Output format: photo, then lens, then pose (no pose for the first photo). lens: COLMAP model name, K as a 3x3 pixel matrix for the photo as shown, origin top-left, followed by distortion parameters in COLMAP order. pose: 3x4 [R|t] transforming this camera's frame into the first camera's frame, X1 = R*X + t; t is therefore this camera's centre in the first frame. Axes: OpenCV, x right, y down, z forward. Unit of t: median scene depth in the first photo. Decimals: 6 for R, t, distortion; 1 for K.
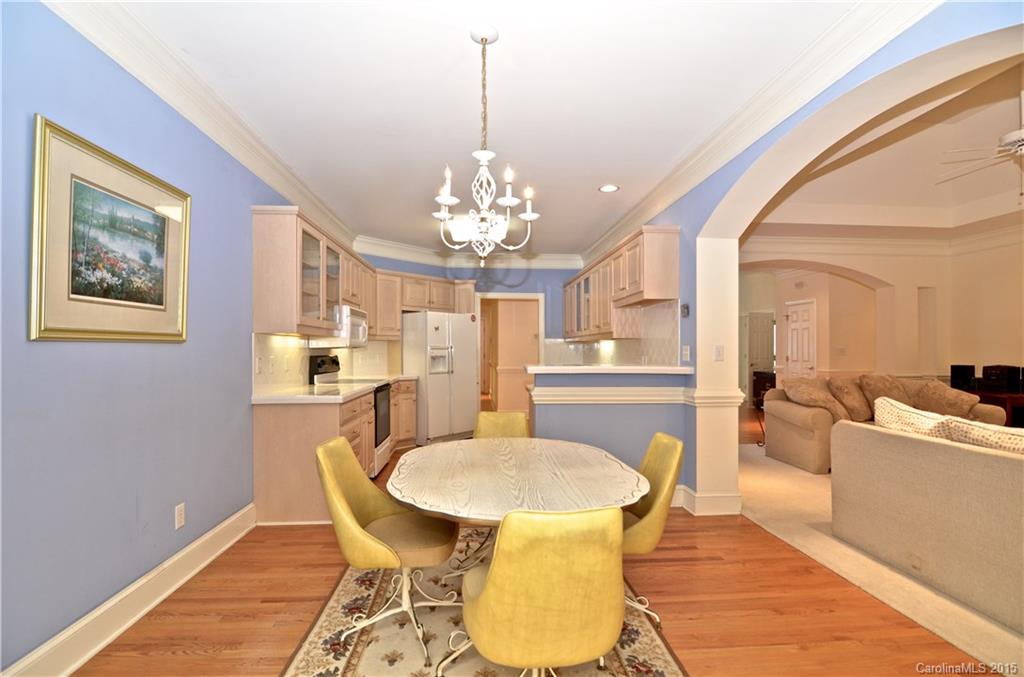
lens RADIAL K [[494.3, 0, 510.2], [0, 494.3, 348.7], [0, 0, 1]] dist [-0.000384, -0.010520]
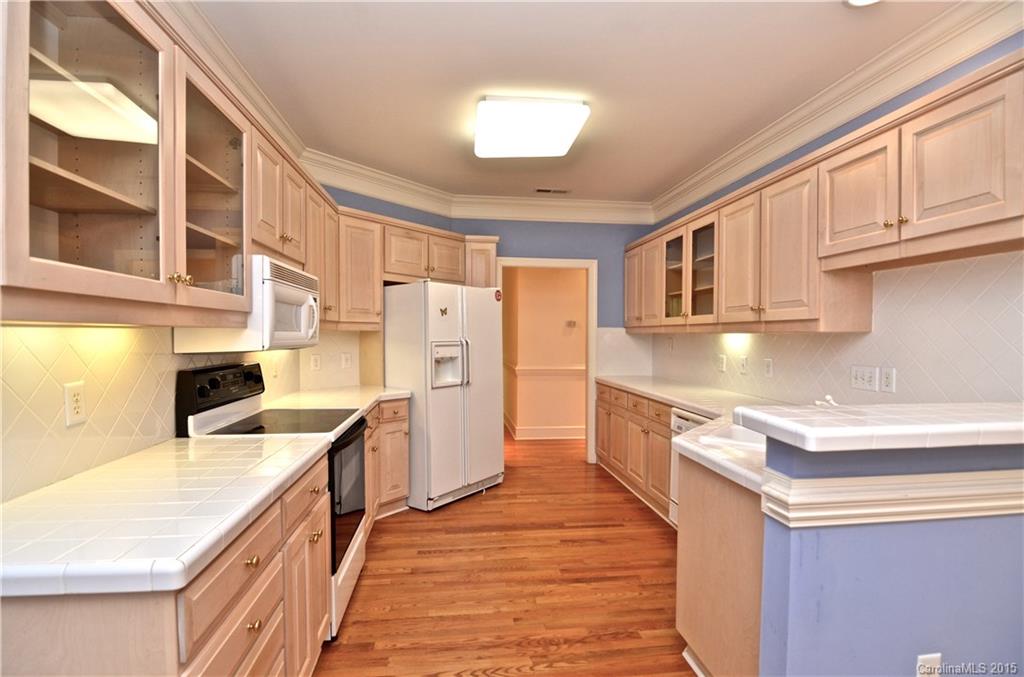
lens RADIAL K [[494.3, 0, 510.2], [0, 494.3, 348.7], [0, 0, 1]] dist [-0.000384, -0.010520]
pose [[0.998723, 0.002680, 0.050454, -0.100647], [-0.004255, 0.999506, 0.031131, -0.015202], [-0.050345, -0.031306, 0.998241, 0.412619]]
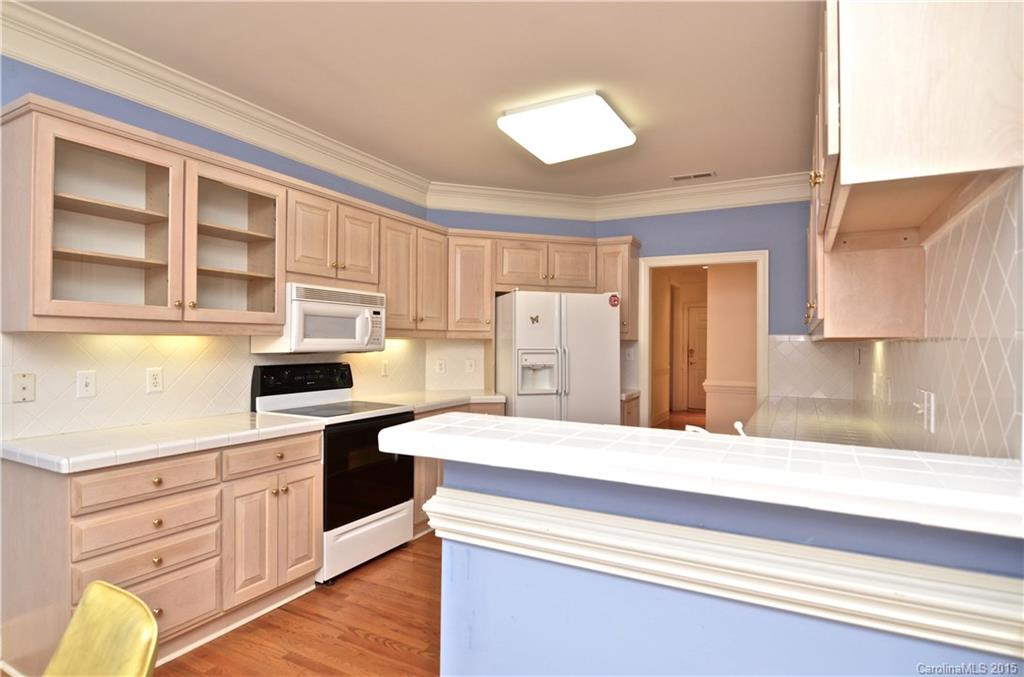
lens RADIAL K [[542.1, 0, 511.8], [0, 542.1, 342.0], [0, 0, 1]] dist [-0.004451, -0.000538]
pose [[0.848612, 0.006569, -0.528975, 0.177765], [-0.006959, 0.999975, 0.001253, -0.014260], [0.528970, 0.002618, 0.848637, 0.439046]]
